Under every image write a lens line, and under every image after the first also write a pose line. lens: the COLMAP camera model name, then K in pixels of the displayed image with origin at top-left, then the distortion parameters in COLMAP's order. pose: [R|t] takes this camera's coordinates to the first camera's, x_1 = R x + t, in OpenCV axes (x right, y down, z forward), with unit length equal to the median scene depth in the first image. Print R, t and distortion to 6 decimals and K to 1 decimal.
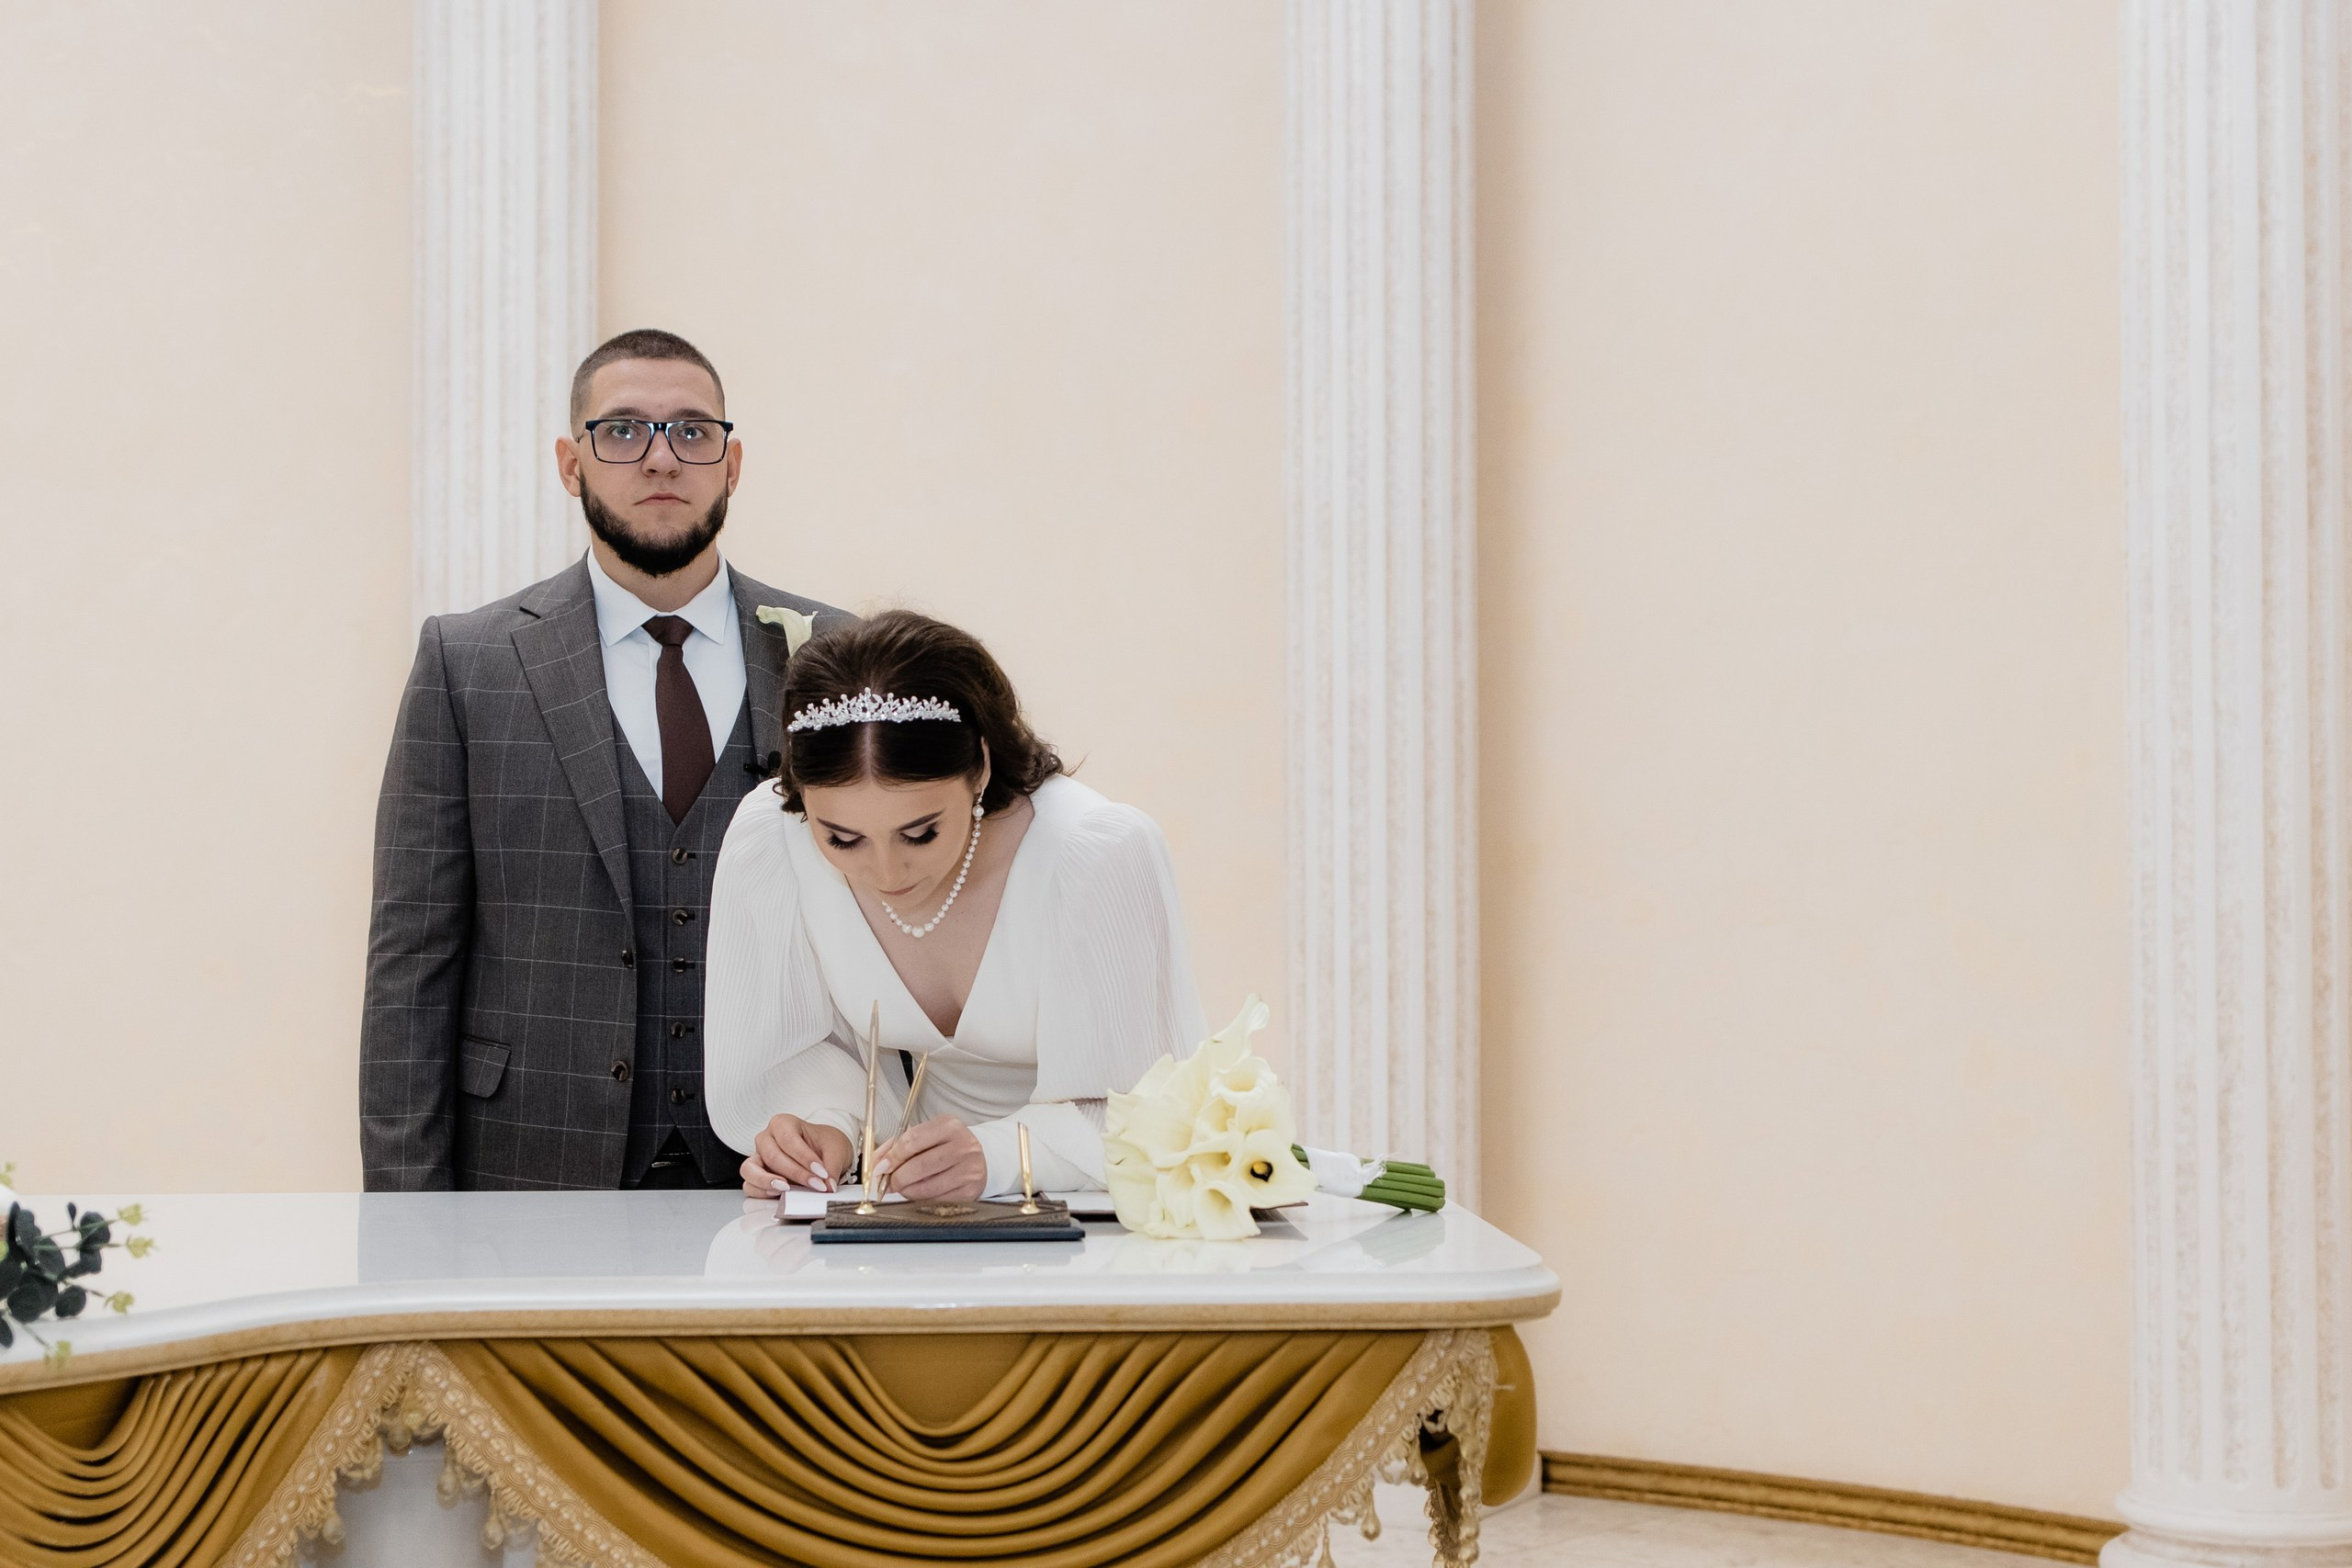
lens RADIAL K [[3671.2, 0, 1176.0], [0, 3671.2, 784.0], [0, 0, 1]] dist [0.016189, -0.090602]
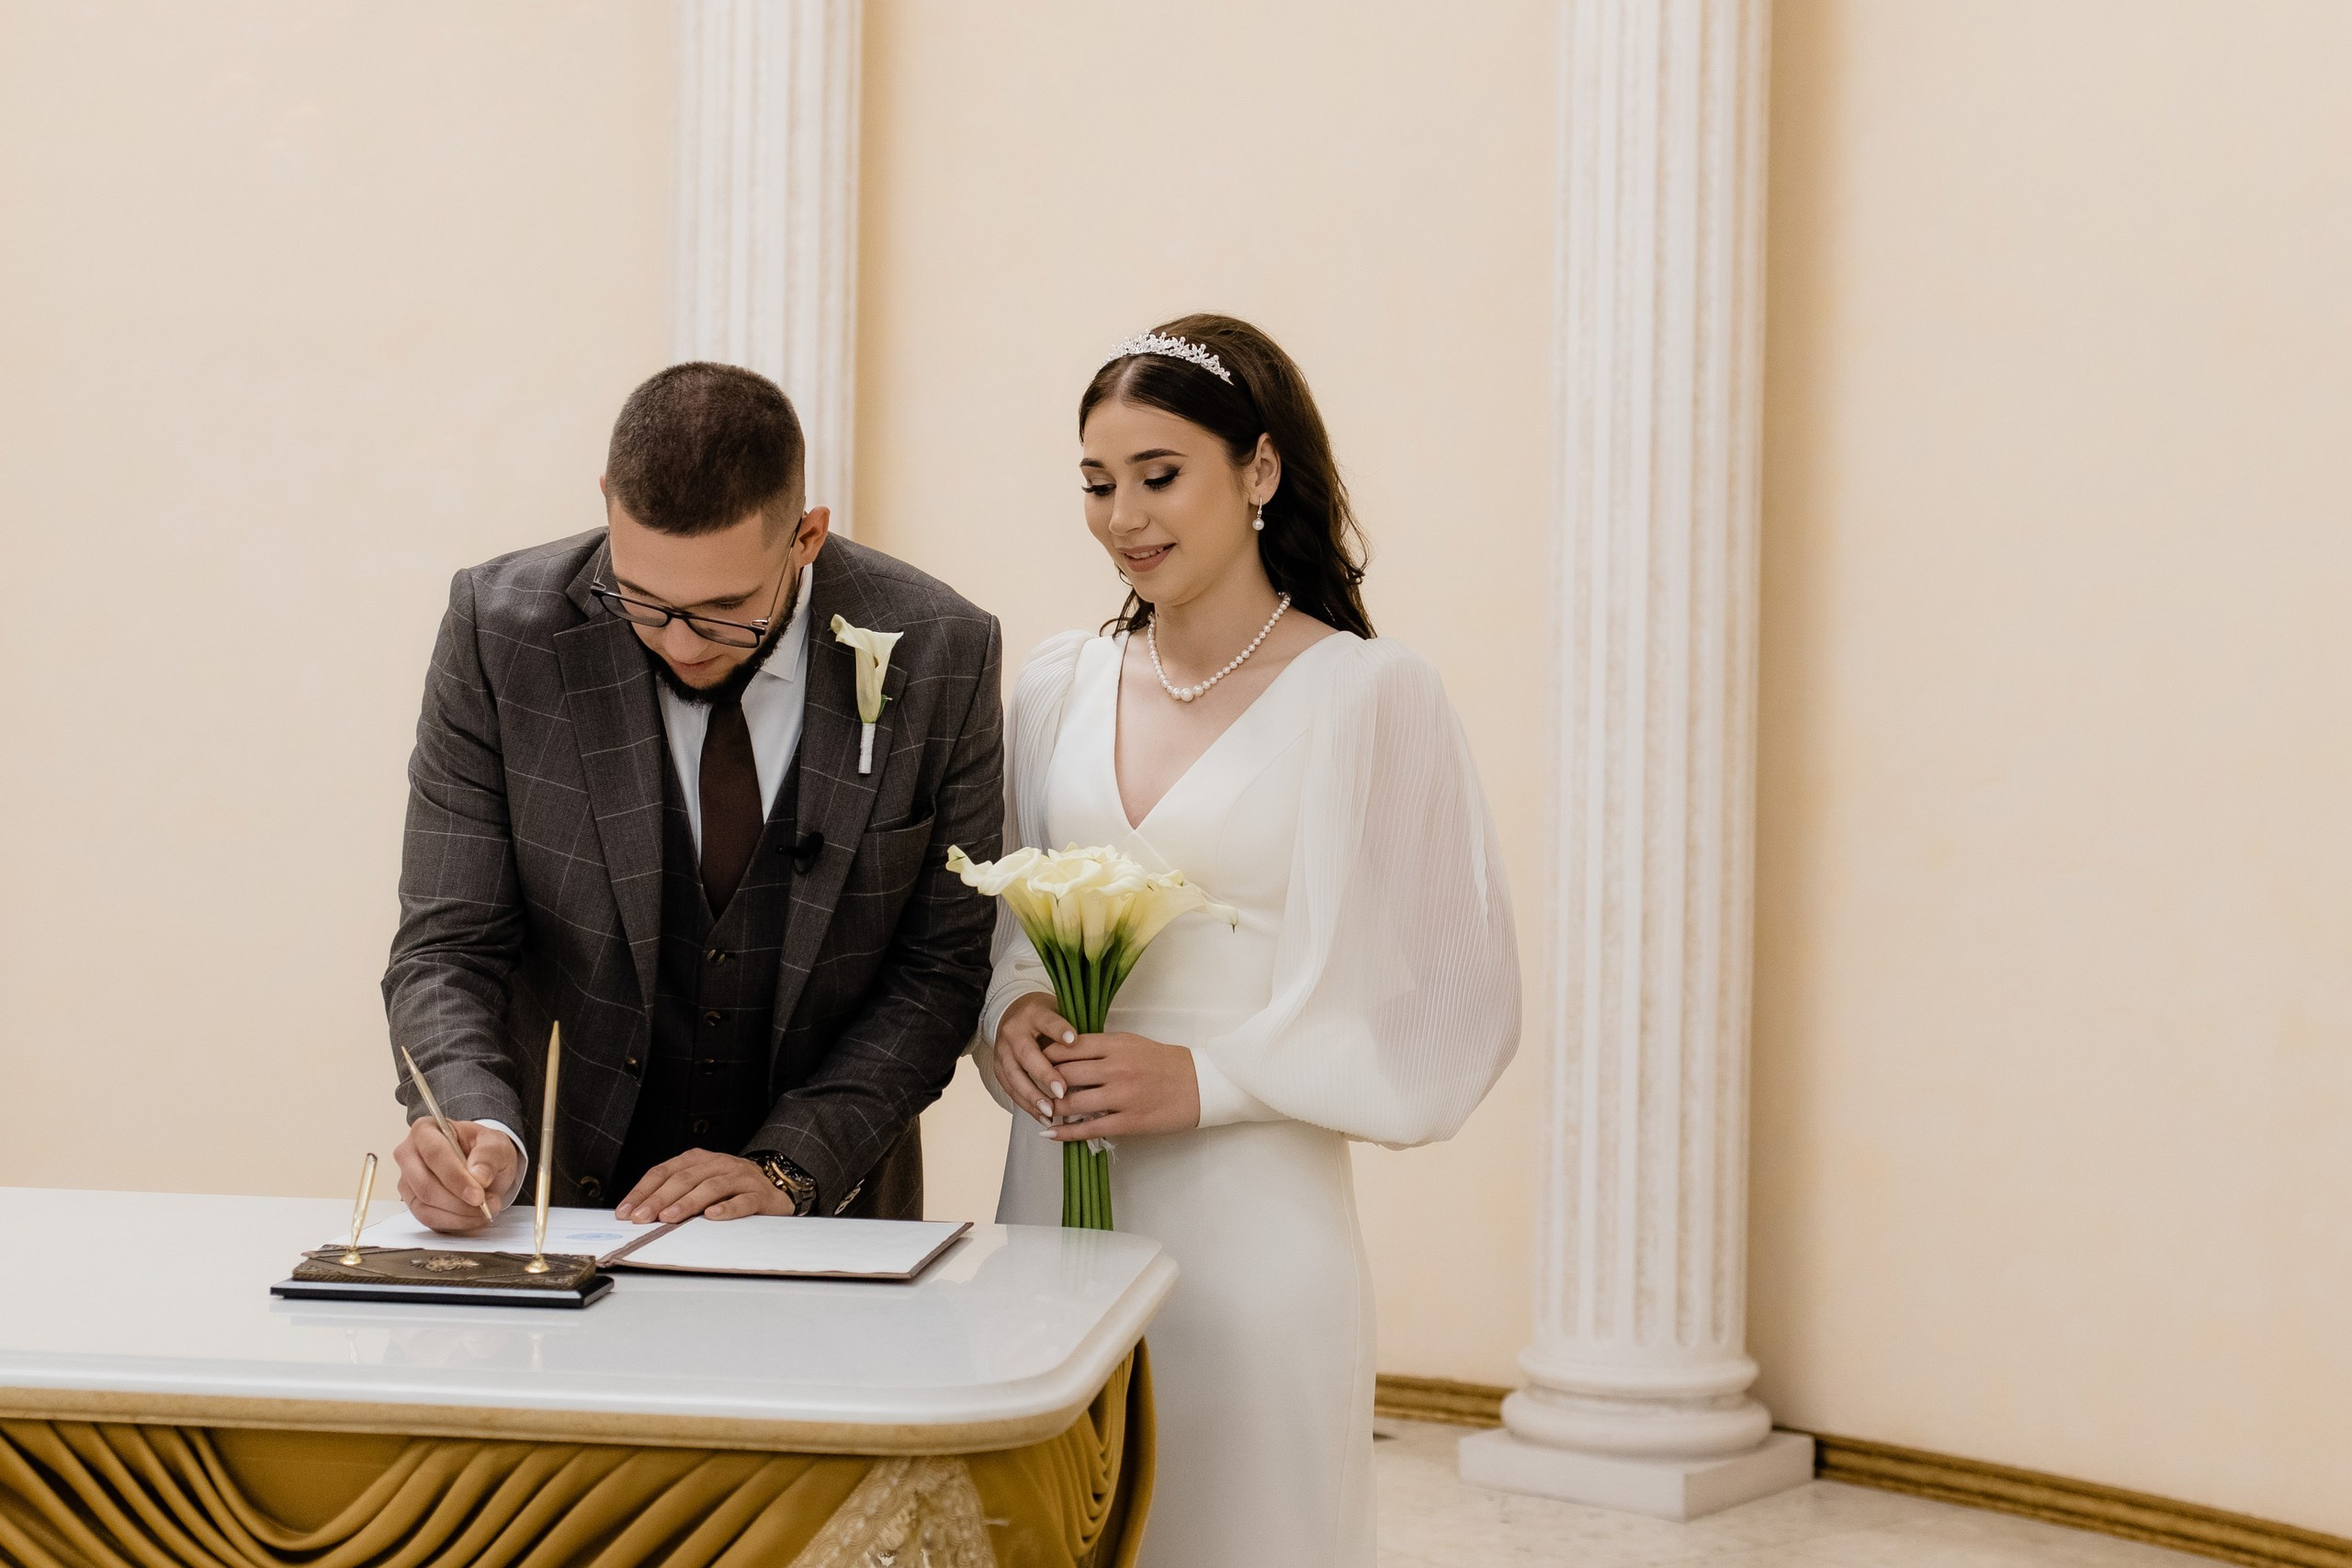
lens RADIAL K [[3671.2, 0, 1176.0], [0, 3671.2, 784.0], [0, 0, 1]] dist [0.016189, -0.090602]
pose [[0.985227, 0.023076, -0.169693, 0.097631], [-0.017261, 0.999215, 0.035663, -0.011368], [0.170383, -0.032208, 0.984851, 0.074611]]
